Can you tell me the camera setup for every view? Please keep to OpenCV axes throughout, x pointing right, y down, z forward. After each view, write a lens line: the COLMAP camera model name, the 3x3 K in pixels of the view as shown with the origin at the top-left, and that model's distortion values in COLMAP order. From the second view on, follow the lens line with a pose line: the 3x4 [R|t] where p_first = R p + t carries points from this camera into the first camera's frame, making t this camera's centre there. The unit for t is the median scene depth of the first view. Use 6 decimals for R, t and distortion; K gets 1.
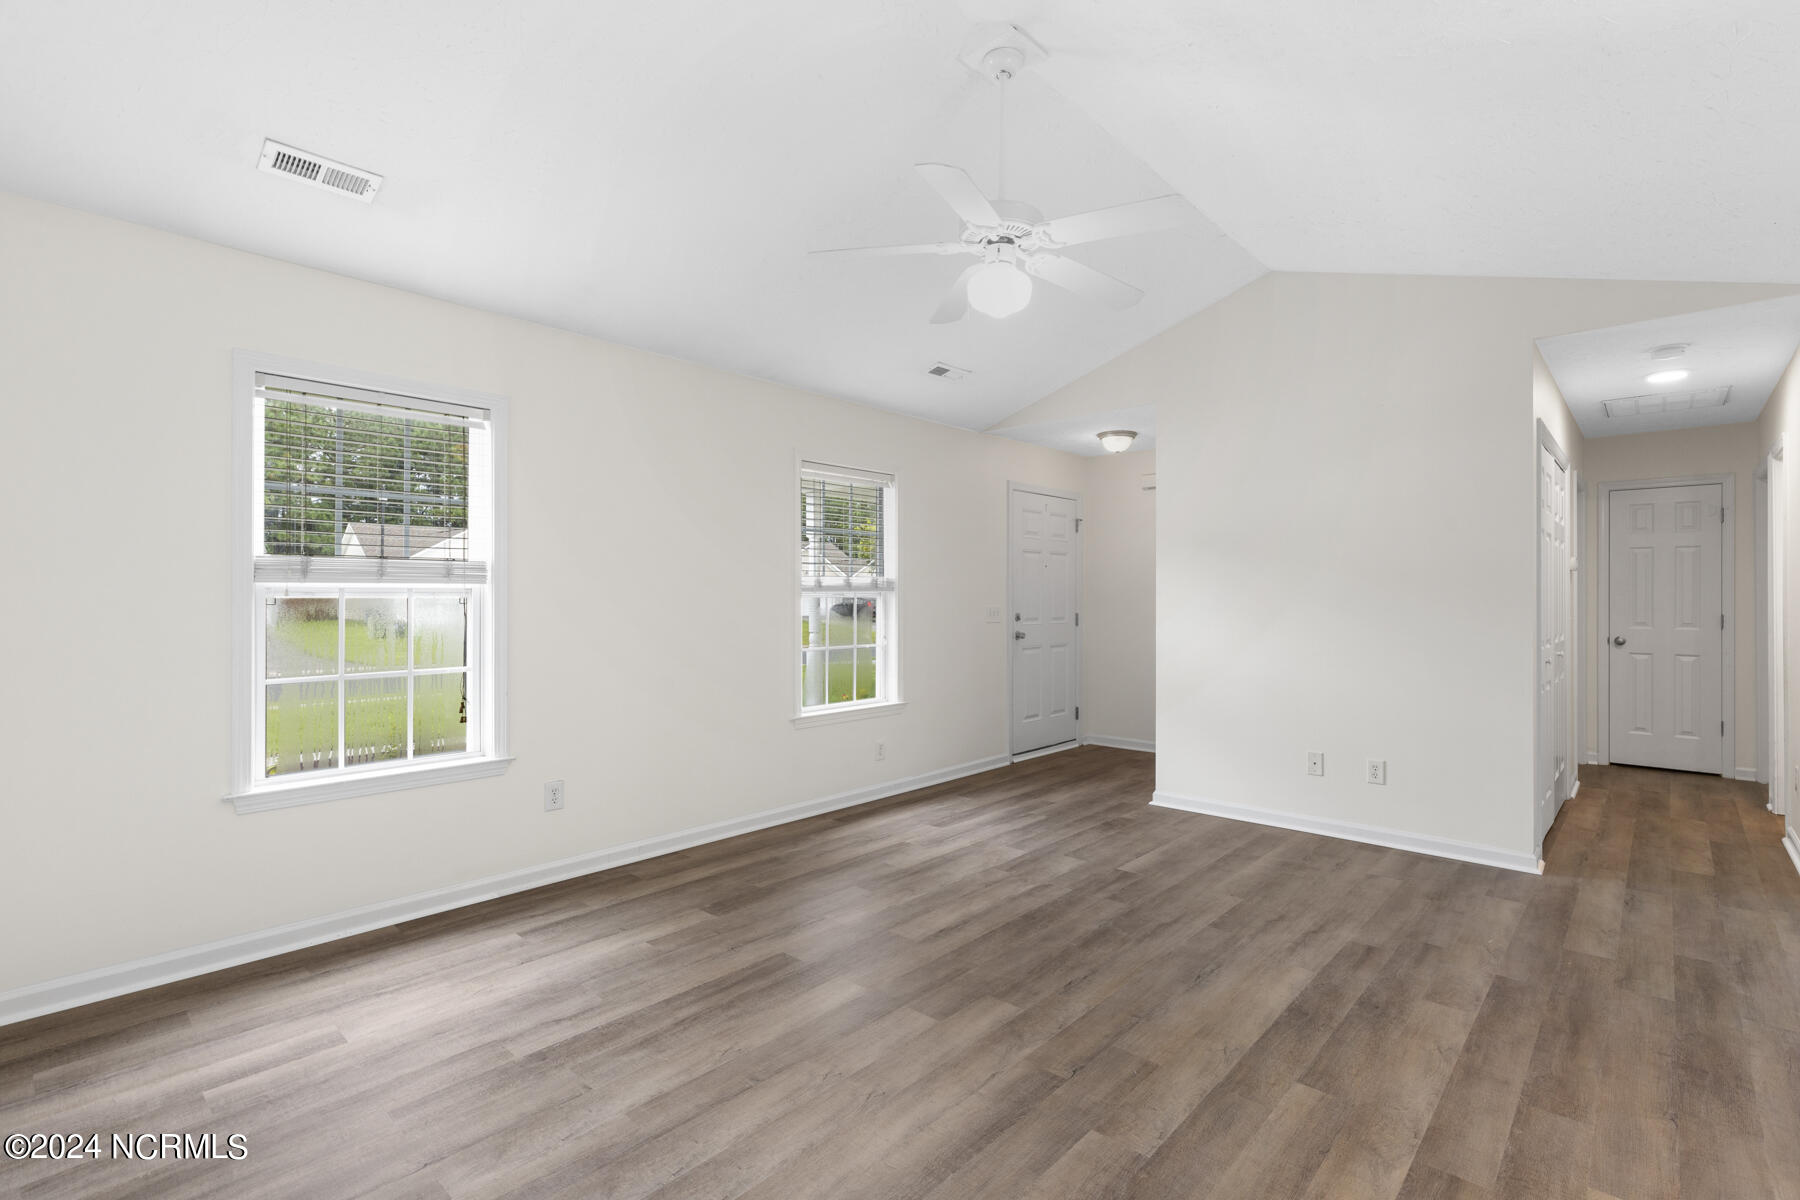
lens RADIAL K [[815.6, 0, 933.9], [0, 815.6, 596.1], [0, 0, 1]] dist [-0.001087, -0.000488]
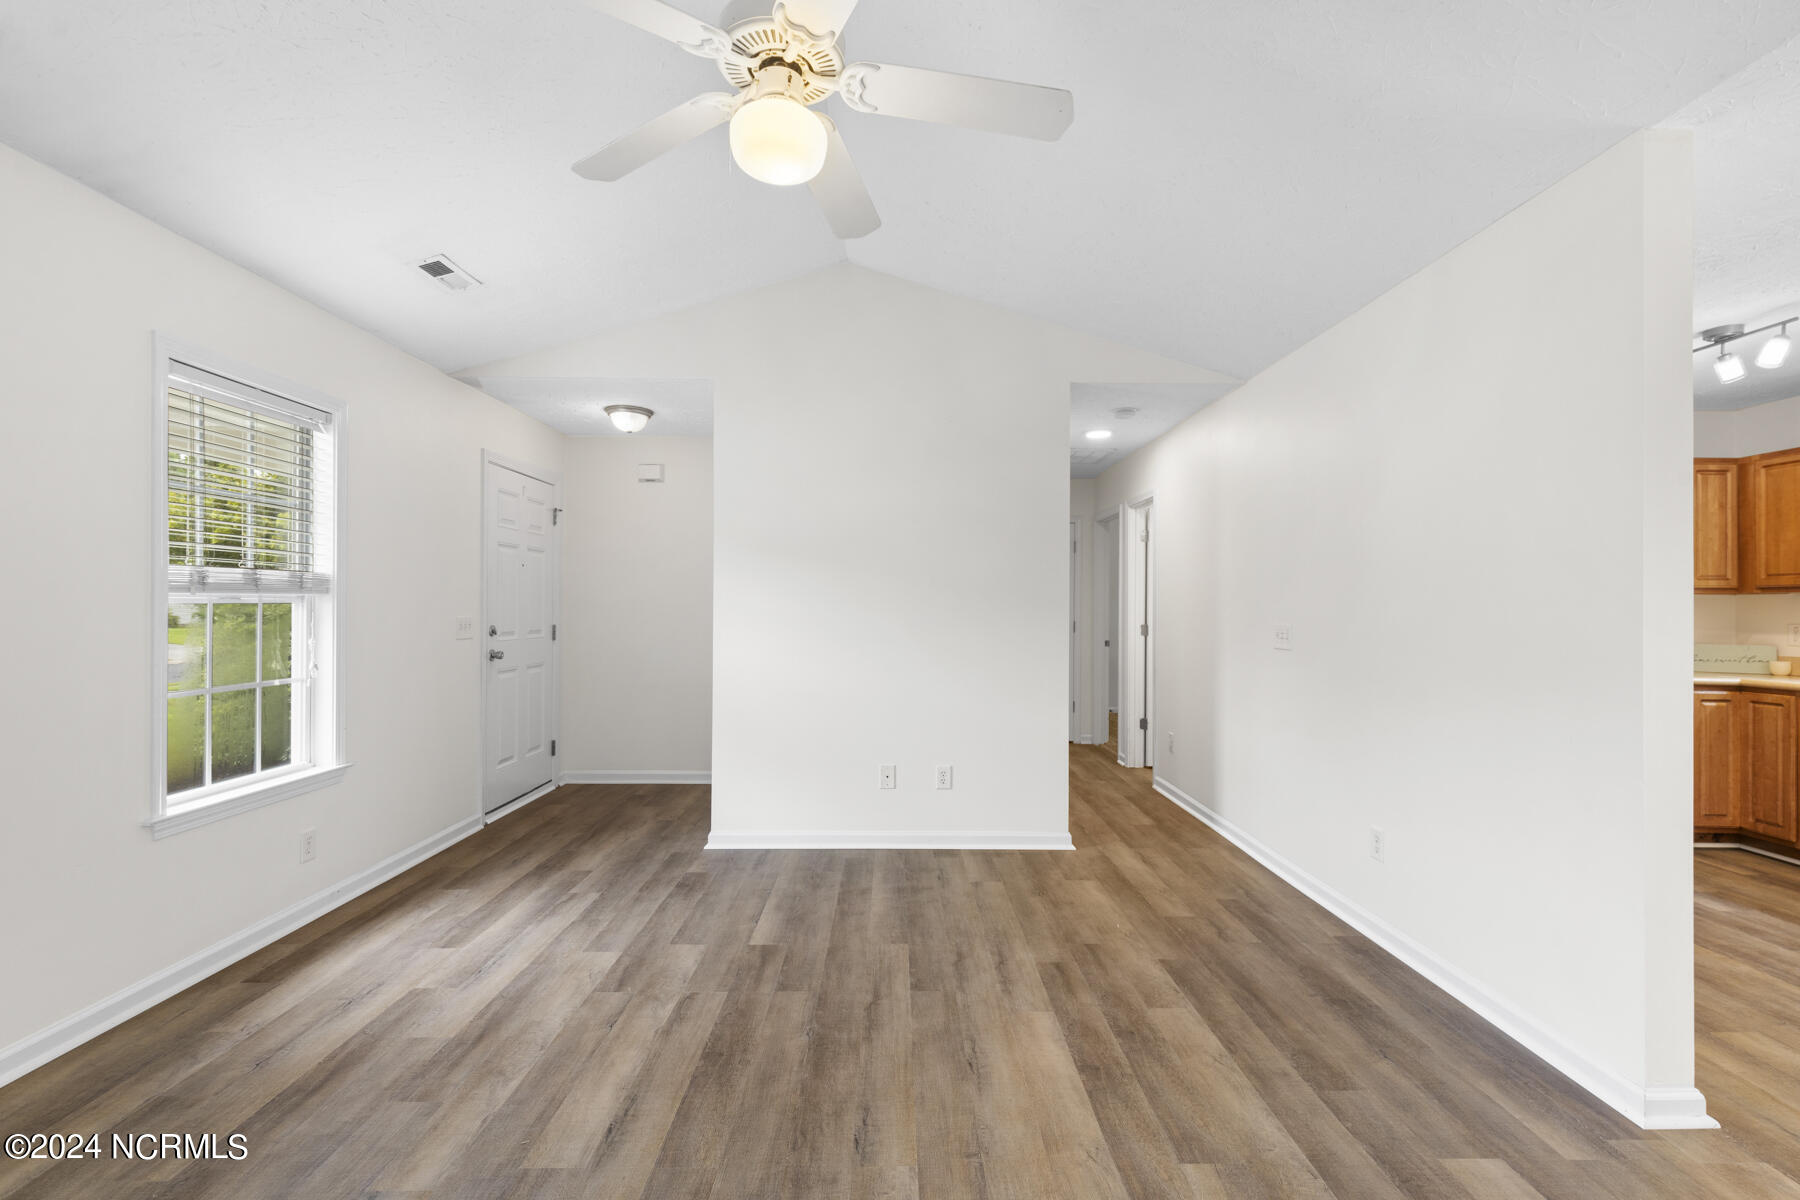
lens RADIAL K [[814.0, 0, 898.8], [0, 814.0, 604.8], [0, 0, 1]] dist [0.001457, -0.000914]
pose [[0.744403, 0.005749, 0.667706, -0.214735], [-0.005904, 0.999981, -0.002028, 0.001856], [-0.667705, -0.002432, 0.744422, 0.328824]]
